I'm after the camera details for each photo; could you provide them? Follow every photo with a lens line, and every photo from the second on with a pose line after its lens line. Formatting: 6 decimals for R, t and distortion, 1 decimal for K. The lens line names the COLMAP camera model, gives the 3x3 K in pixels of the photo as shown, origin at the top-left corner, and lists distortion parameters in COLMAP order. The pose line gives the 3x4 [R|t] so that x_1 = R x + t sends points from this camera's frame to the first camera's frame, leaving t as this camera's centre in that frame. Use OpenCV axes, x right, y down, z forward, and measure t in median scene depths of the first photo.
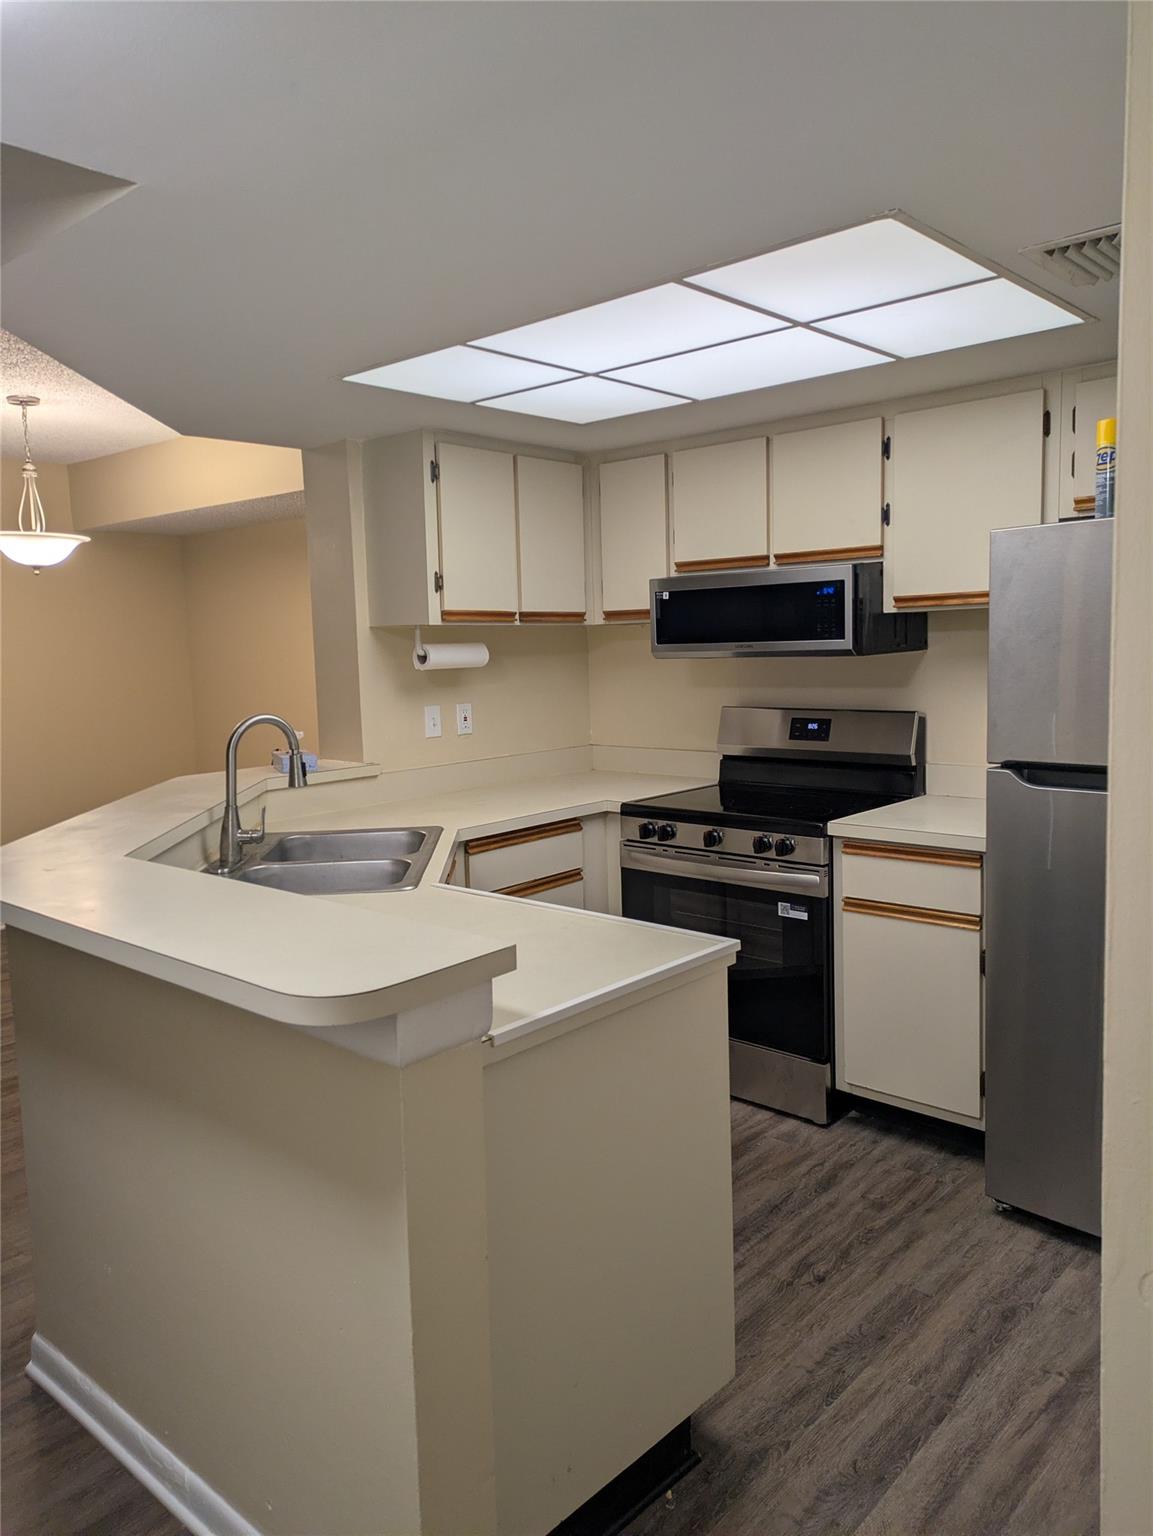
lens RADIAL K [[1127.2, 0, 576.5], [0, 1127.2, 768.0], [0, 0, 1]] dist [0.048000, -0.042700]
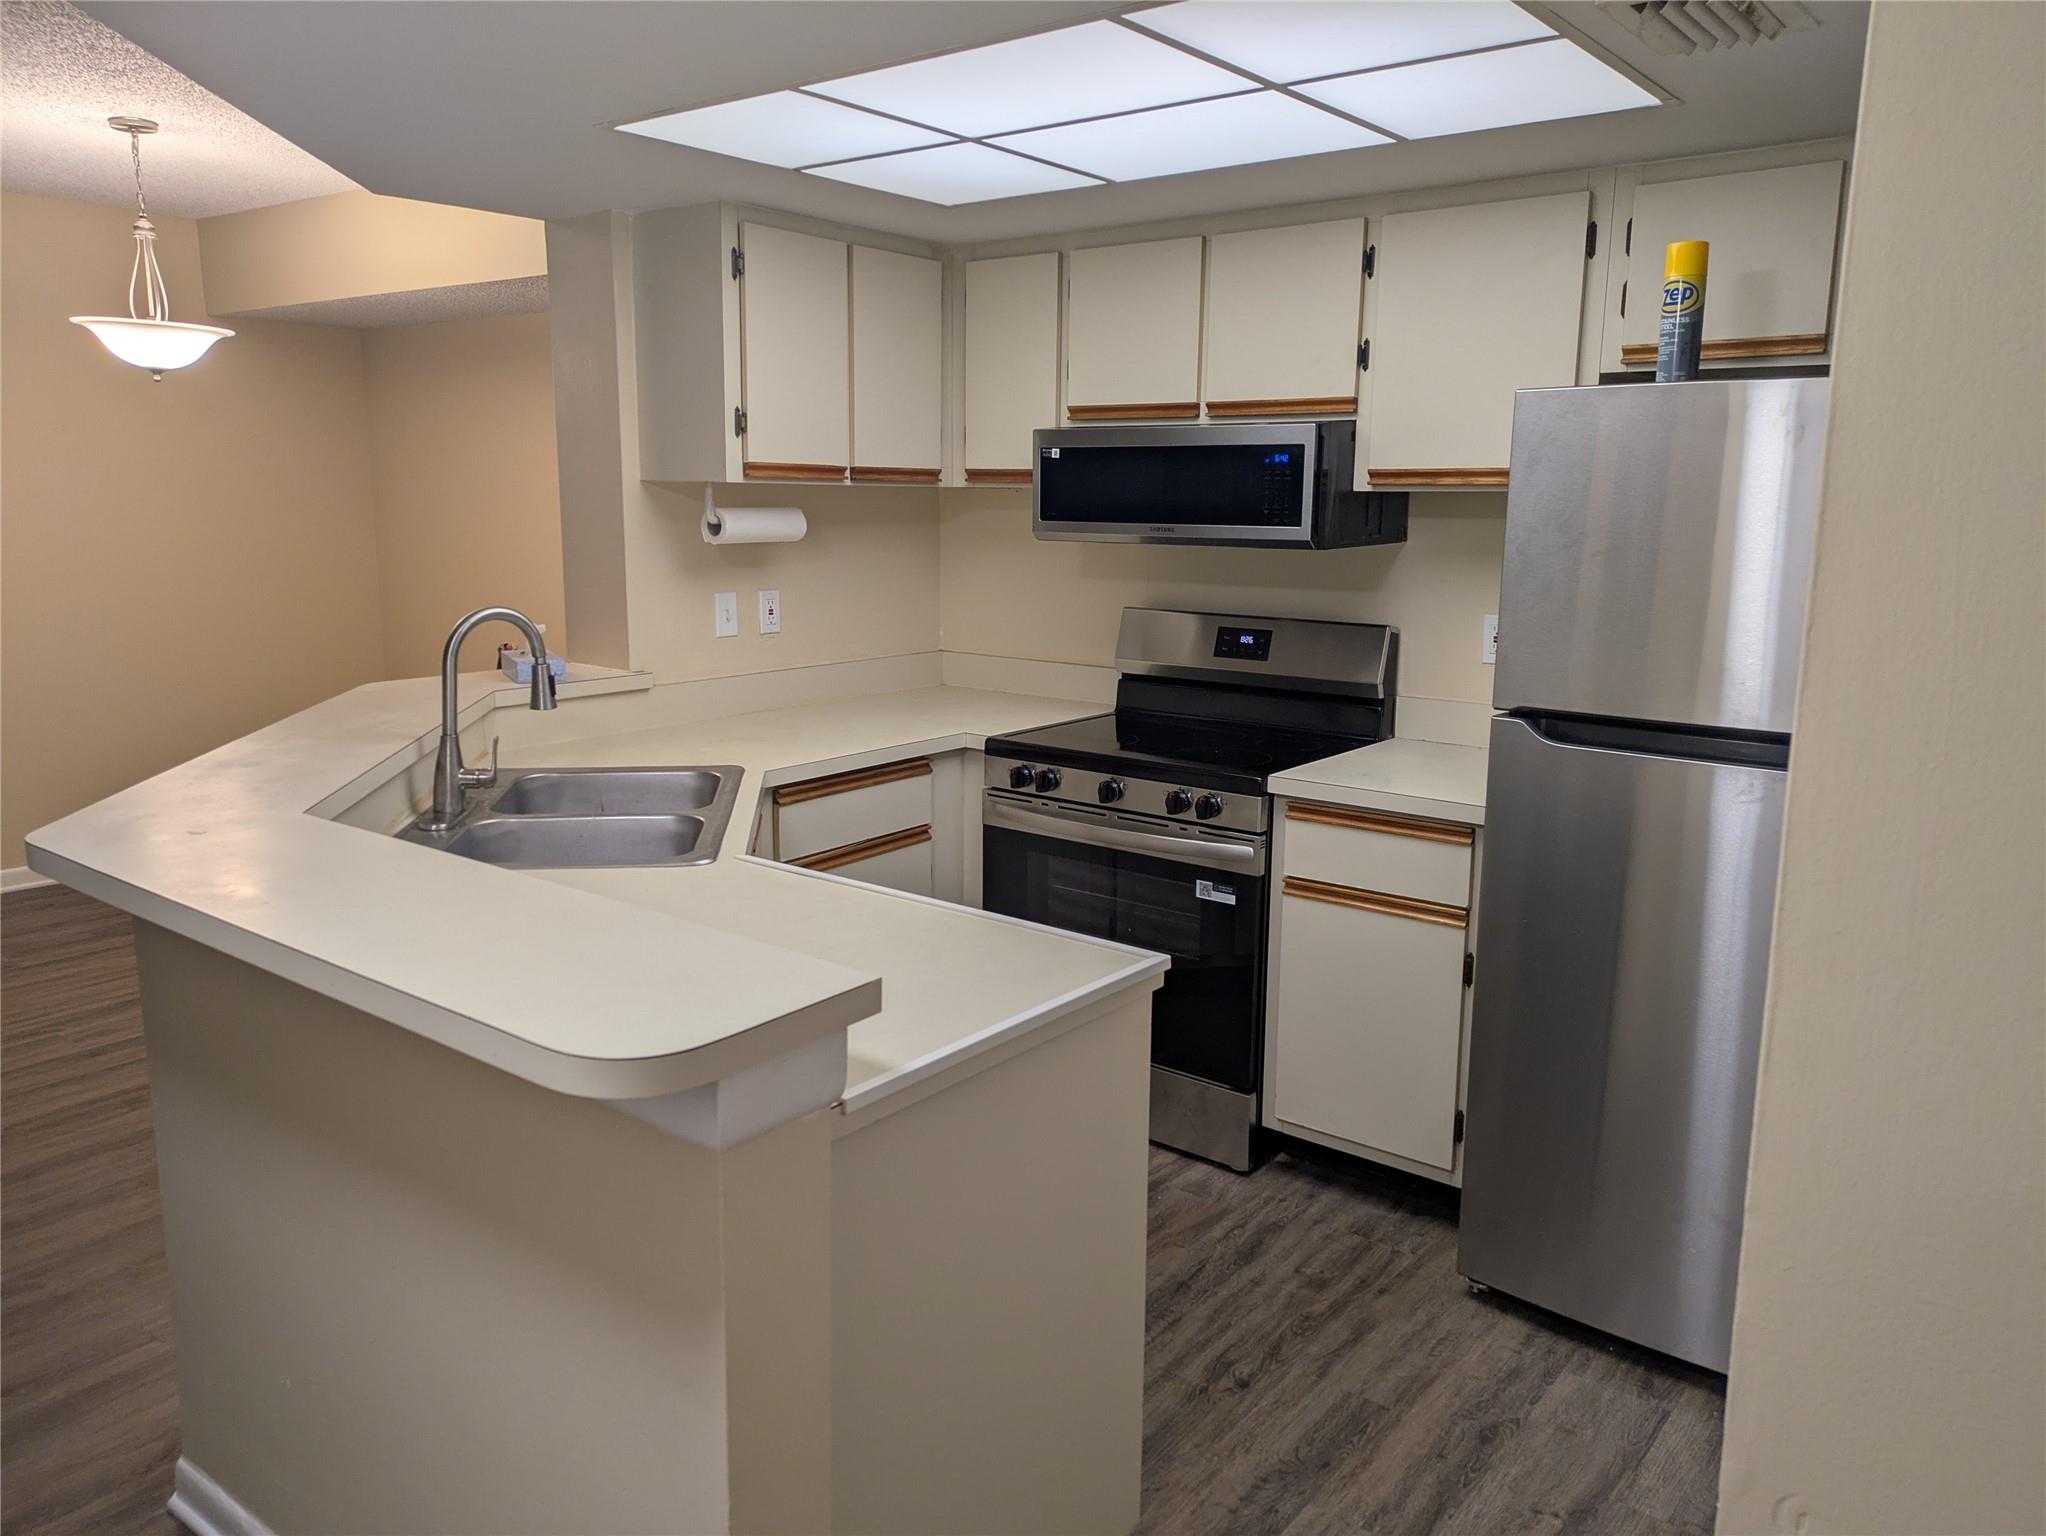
lens RADIAL K [[1501.5, 0, 980.9], [0, 1501.5, 771.3], [0, 0, 1]] dist [0.048000, -0.042700]
pose [[0.997900, 0.025067, 0.059725, -0.024854], [-0.029511, 0.996767, 0.074727, -0.023025], [-0.057658, -0.076332, 0.995414, 0.028034]]
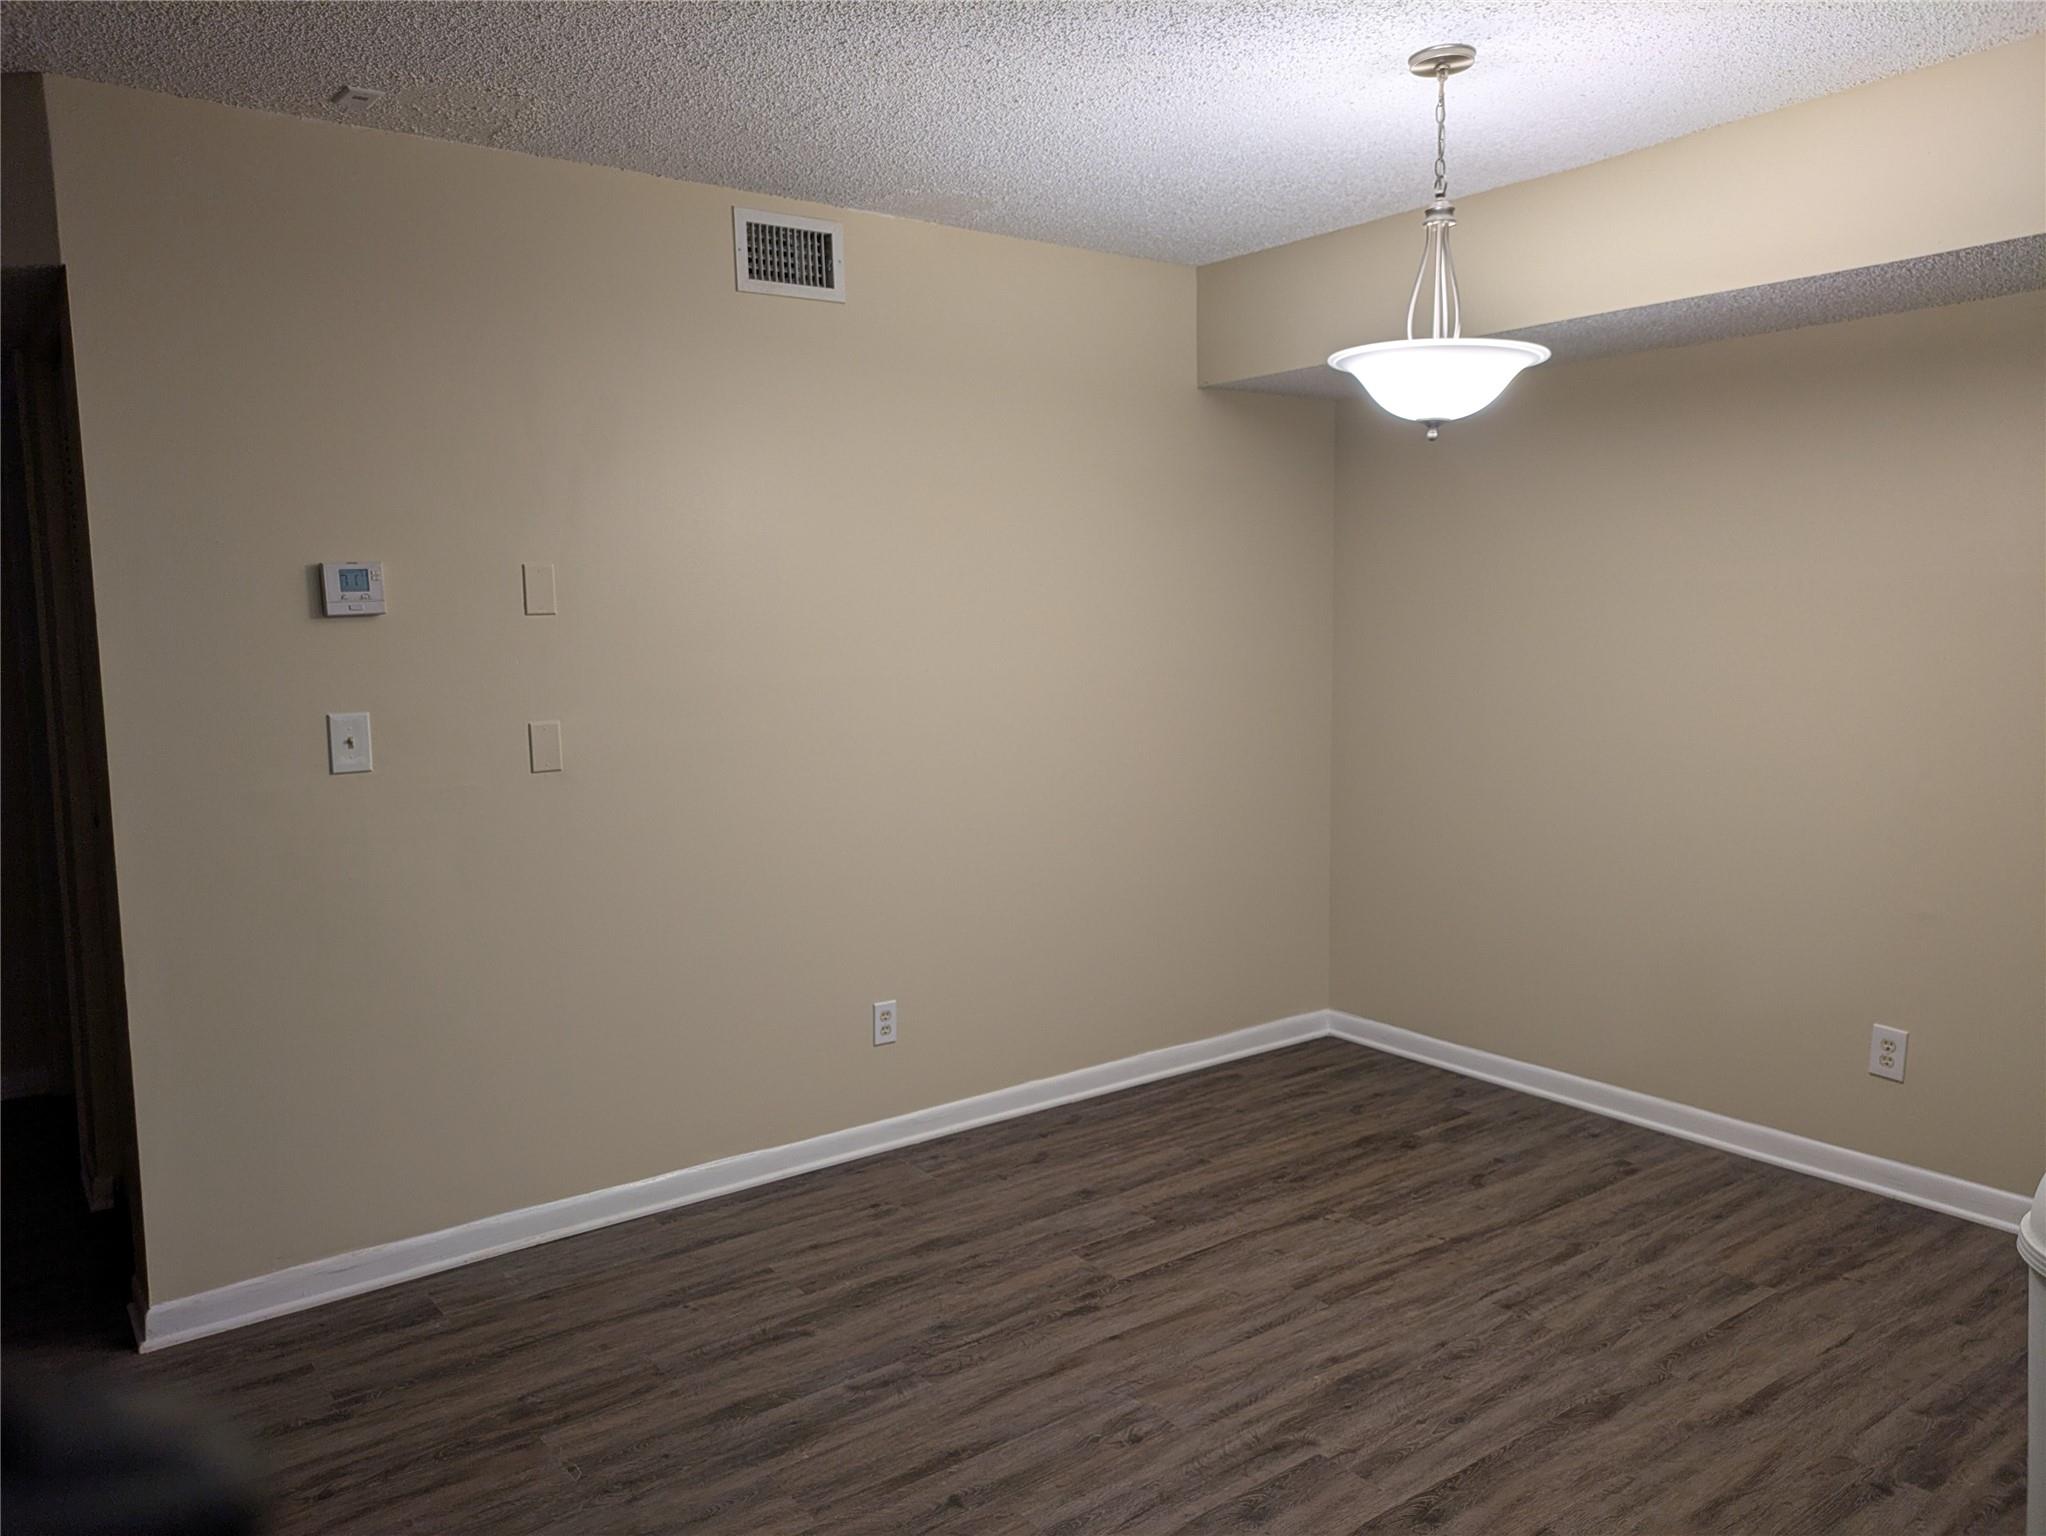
lens RADIAL K [[1501.5, 0, 980.9], [0, 1501.5, 771.3], [0, 0, 1]] dist [0.048000, -0.042700]
pose [[0.978692, 0.037707, -0.201844, -0.796284], [-0.037211, 0.999288, 0.006254, -0.046293], [0.201936, 0.001390, 0.979398, 0.536392]]
